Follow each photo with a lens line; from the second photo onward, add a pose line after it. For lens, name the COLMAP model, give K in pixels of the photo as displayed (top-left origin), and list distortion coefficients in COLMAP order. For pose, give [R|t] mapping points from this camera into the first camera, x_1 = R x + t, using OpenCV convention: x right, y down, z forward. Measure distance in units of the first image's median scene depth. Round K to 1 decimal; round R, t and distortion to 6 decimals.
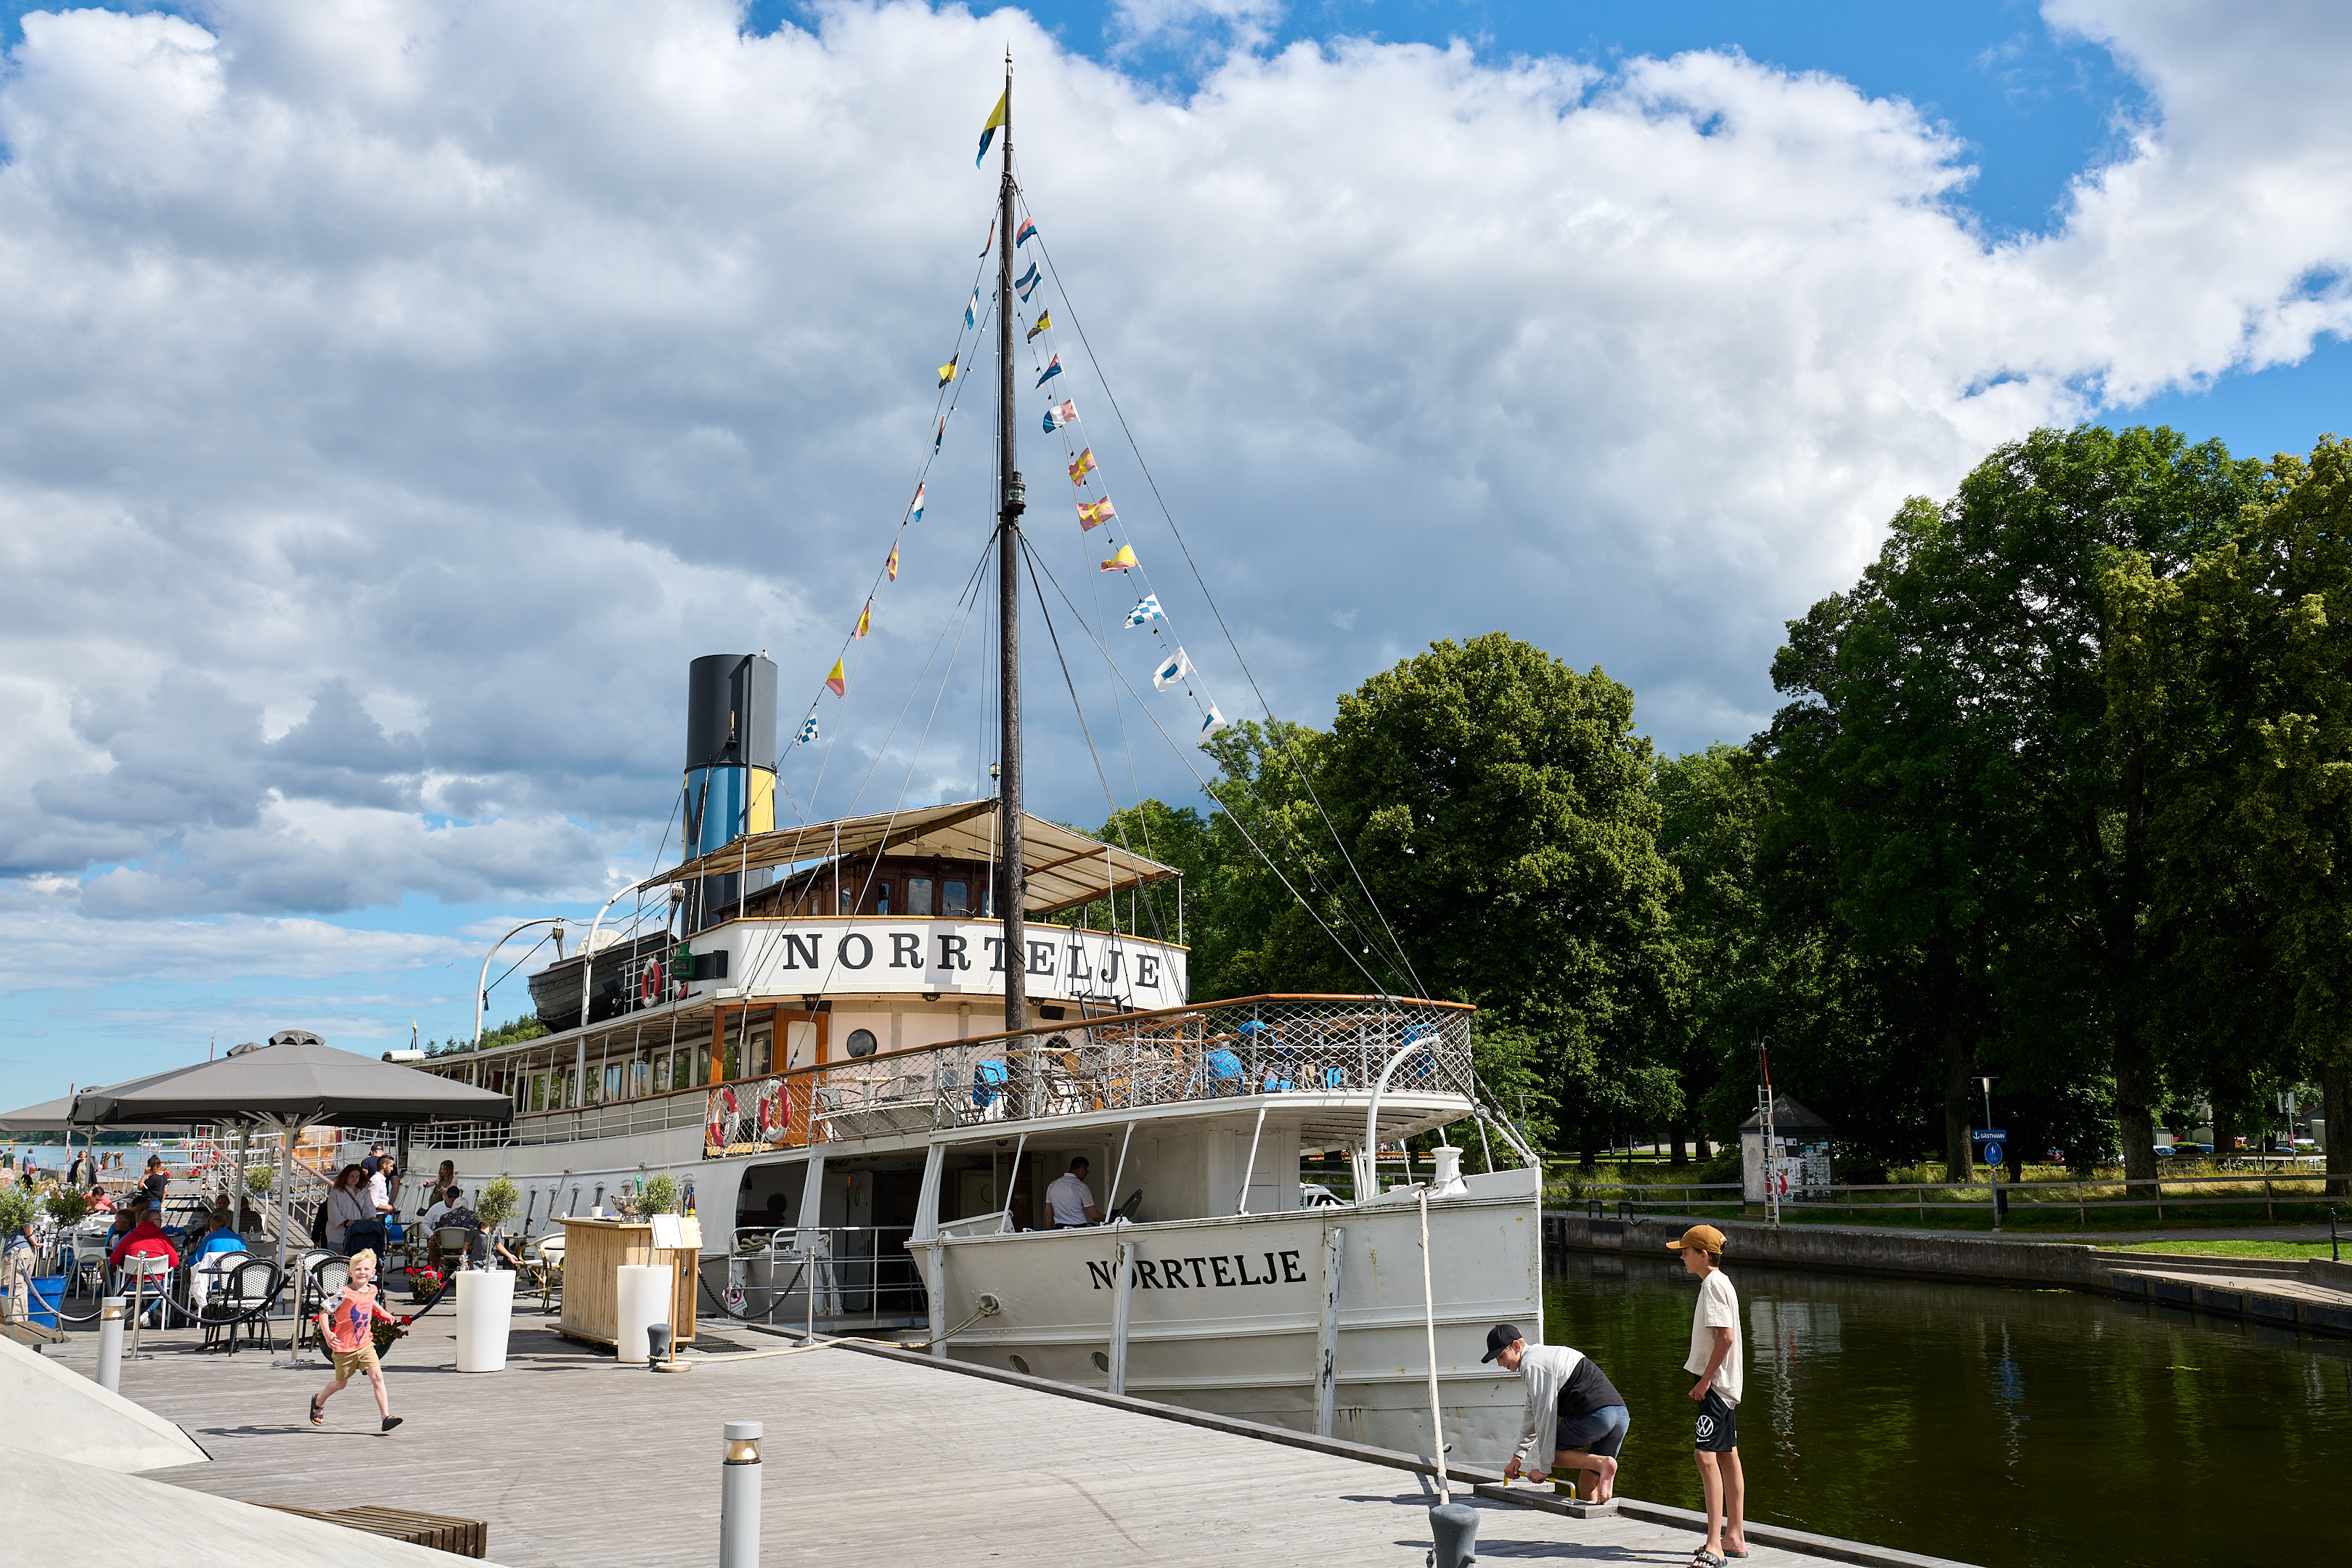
lens RADIAL K [[2245.6, 0, 1171.9], [0, 2245.6, 772.7], [0, 0, 1]] dist [0.011088, 0.008056]
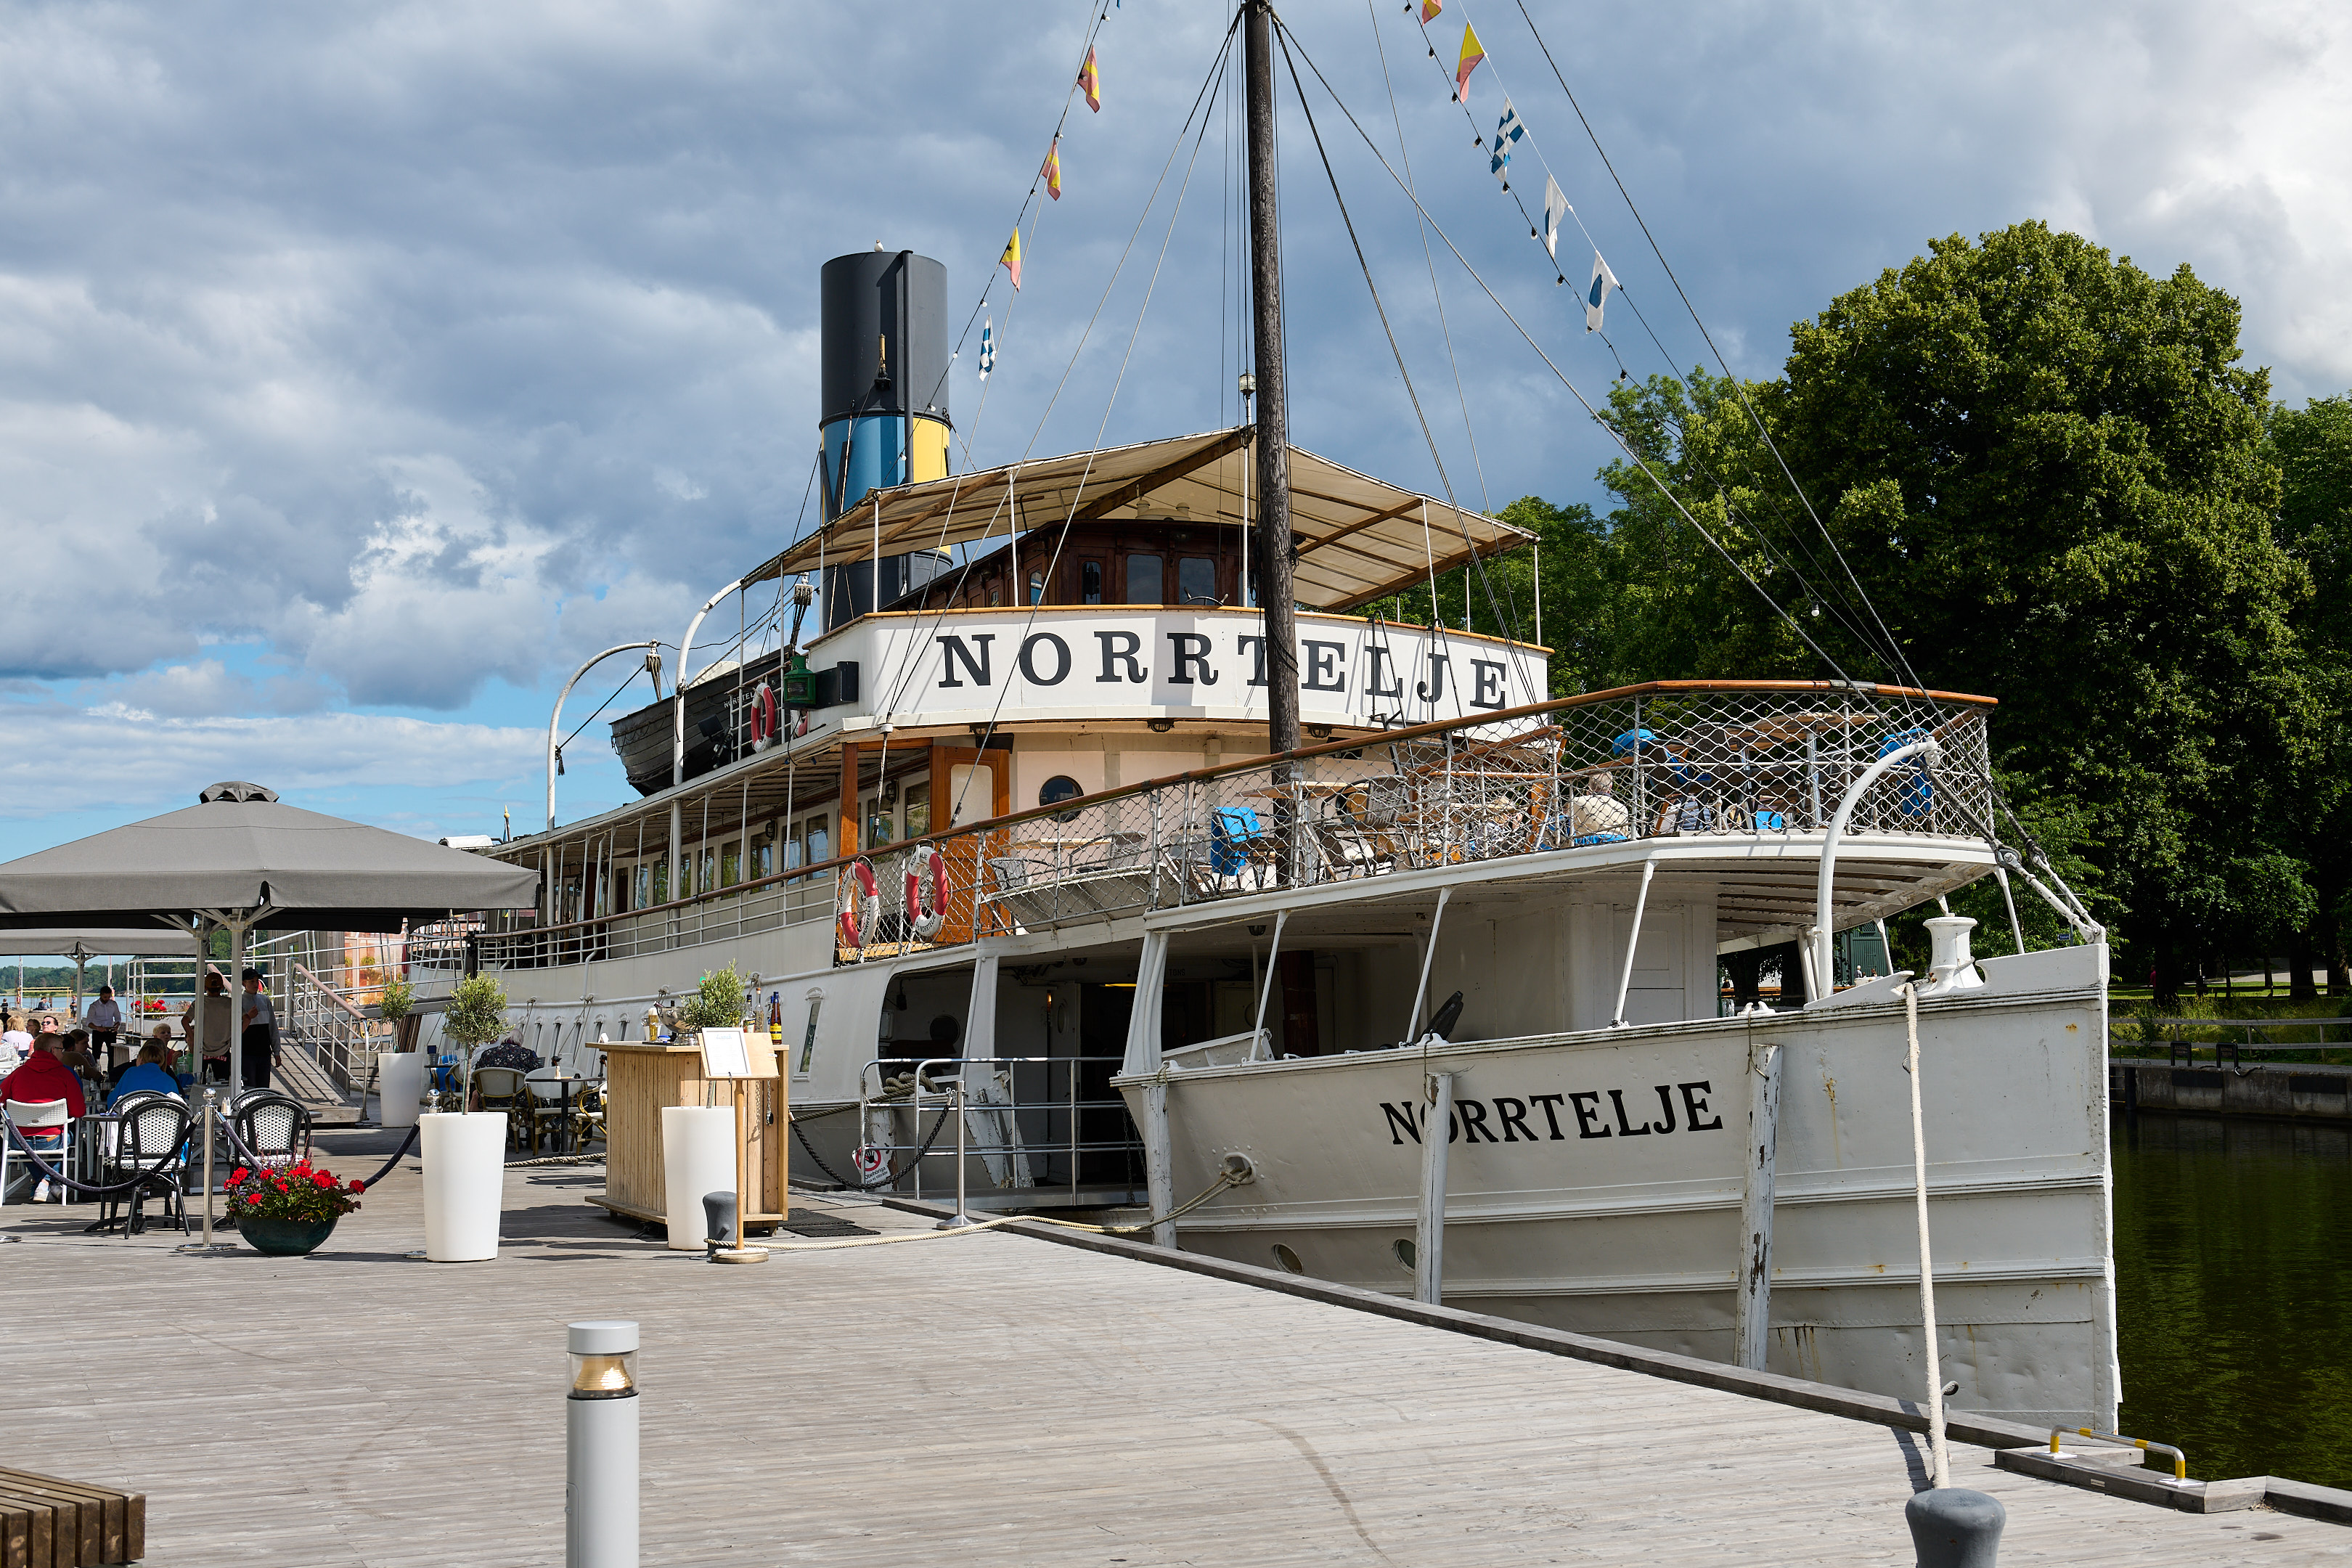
lens RADIAL K [[2882.5, 0, 1172.4], [0, 2882.5, 821.0], [0, 0, 1]] dist [0.007906, 0.024339]
pose [[0.989130, -0.018694, -0.145848, 0.023830], [0.032898, 0.994877, 0.095589, 0.051350], [0.143314, -0.099348, 0.984678, 0.167733]]
